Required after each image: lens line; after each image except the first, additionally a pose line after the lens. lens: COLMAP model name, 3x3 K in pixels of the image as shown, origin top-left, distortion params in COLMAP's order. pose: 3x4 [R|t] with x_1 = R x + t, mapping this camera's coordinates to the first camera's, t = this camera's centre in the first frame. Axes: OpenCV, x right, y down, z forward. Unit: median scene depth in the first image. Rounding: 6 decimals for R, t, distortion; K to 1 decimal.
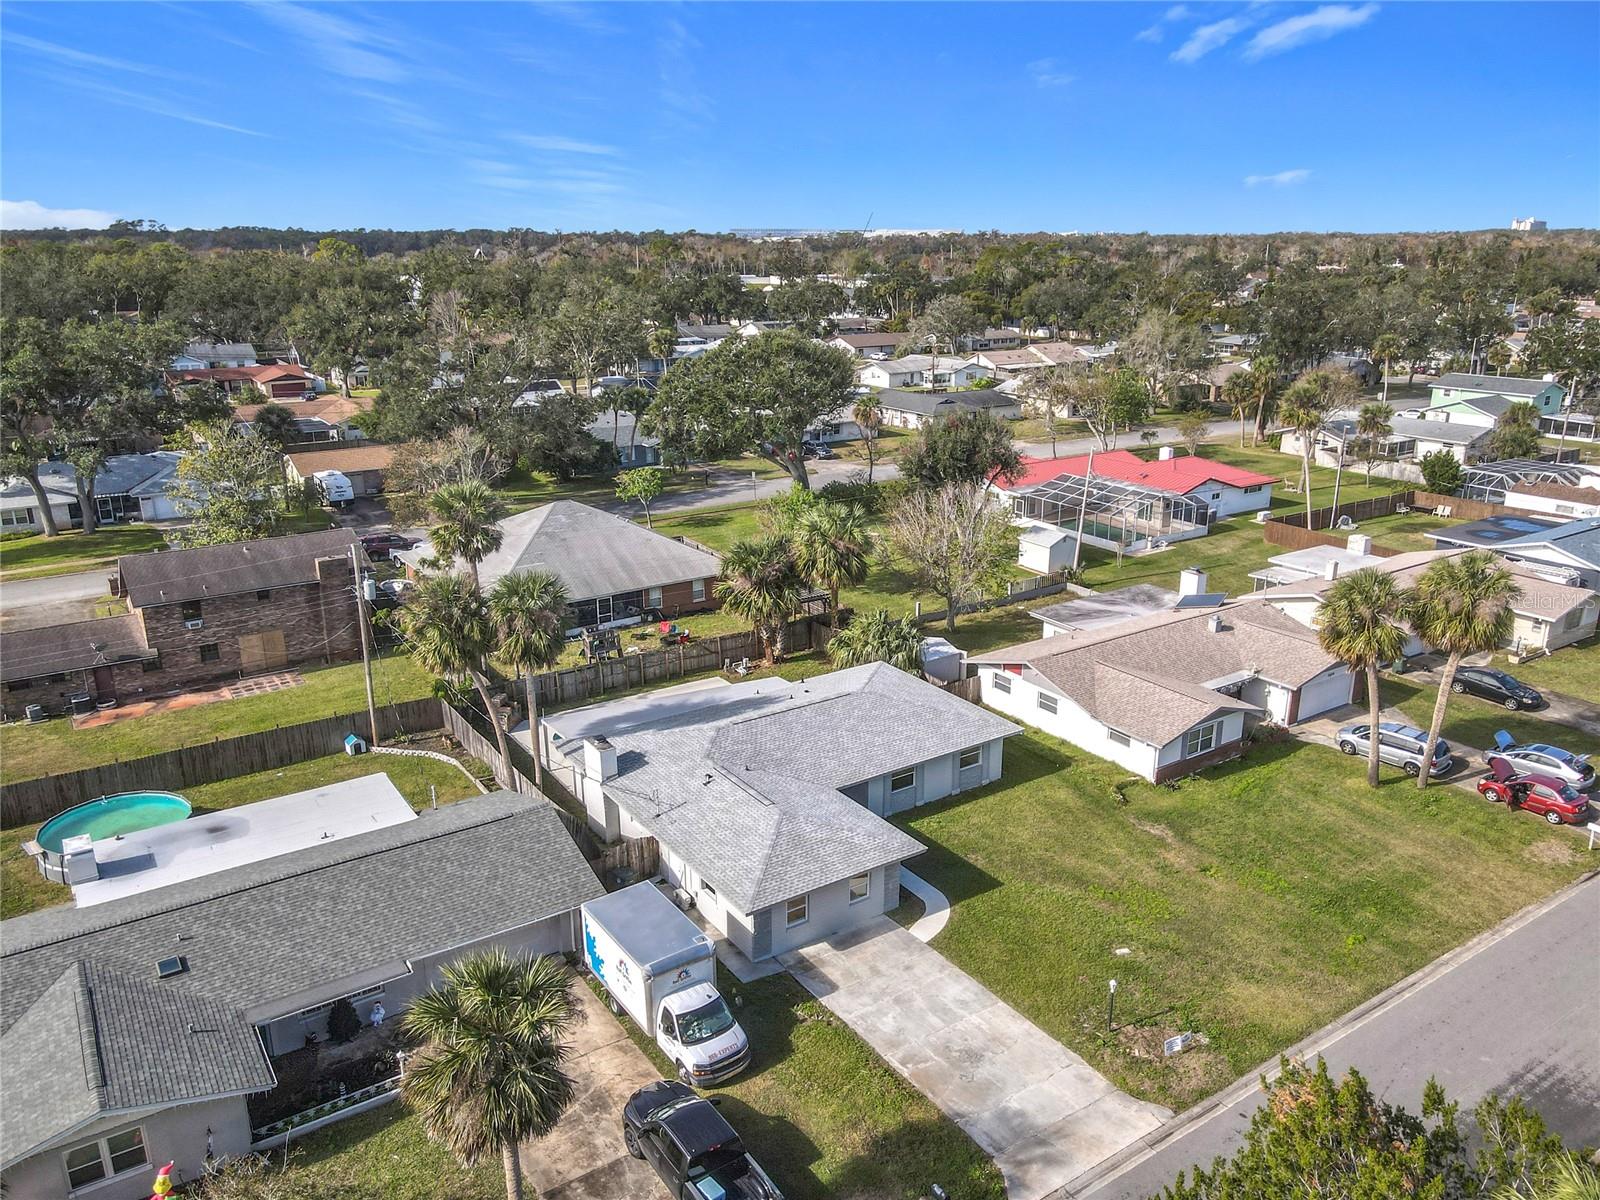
lens RADIAL K [[1187.6, 0, 828.4], [0, 1187.6, 593.4], [0, 0, 1]] dist [0.009917, 0.005818]
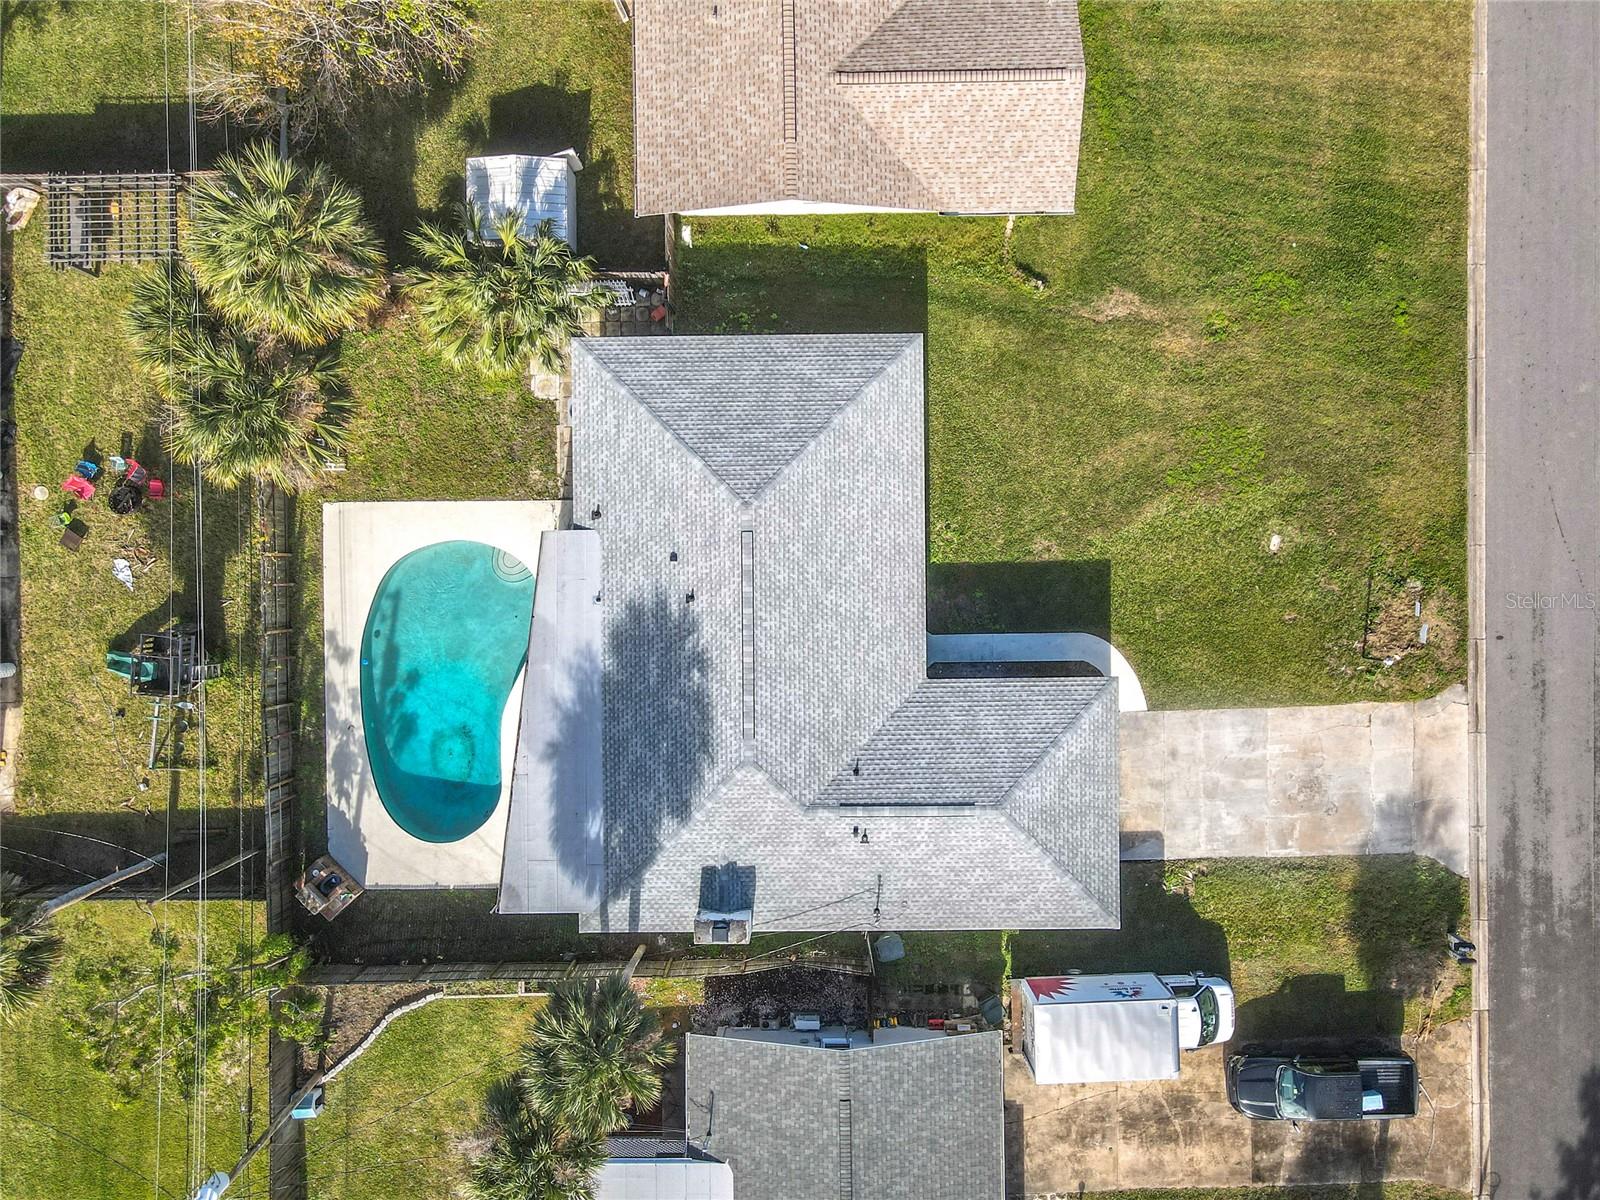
lens RADIAL K [[1187.6, 0, 828.4], [0, 1187.6, 593.4], [0, 0, 1]] dist [0.009917, 0.005818]
pose [[0.562265, -0.826840, -0.013923, 0.033721], [0.246148, 0.151265, 0.957356, -0.752142], [-0.789474, -0.541715, 0.288576, 1.100127]]
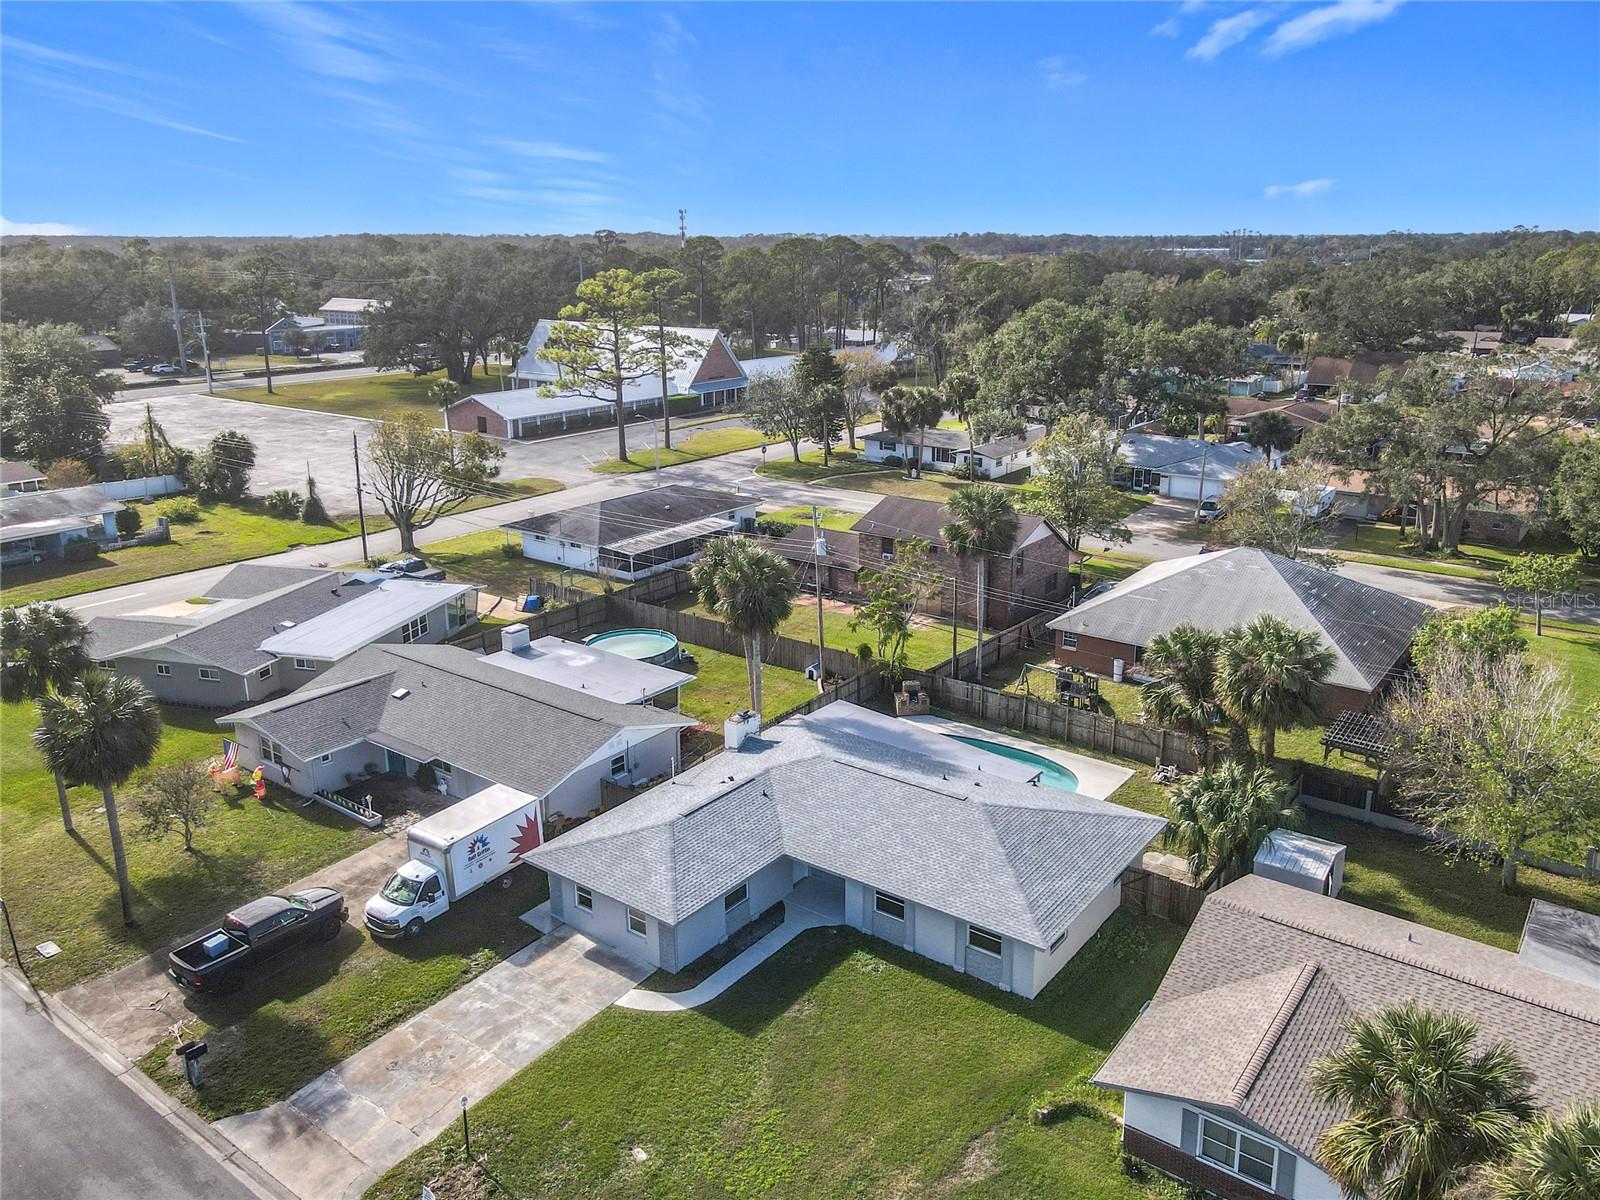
lens RADIAL K [[1187.6, 0, 828.4], [0, 1187.6, 593.4], [0, 0, 1]] dist [0.009917, 0.005818]
pose [[0.321927, 0.270253, -0.907373, 1.009821], [-0.268588, 0.945089, 0.186194, -0.259709], [0.907868, 0.183769, 0.376836, 0.833754]]
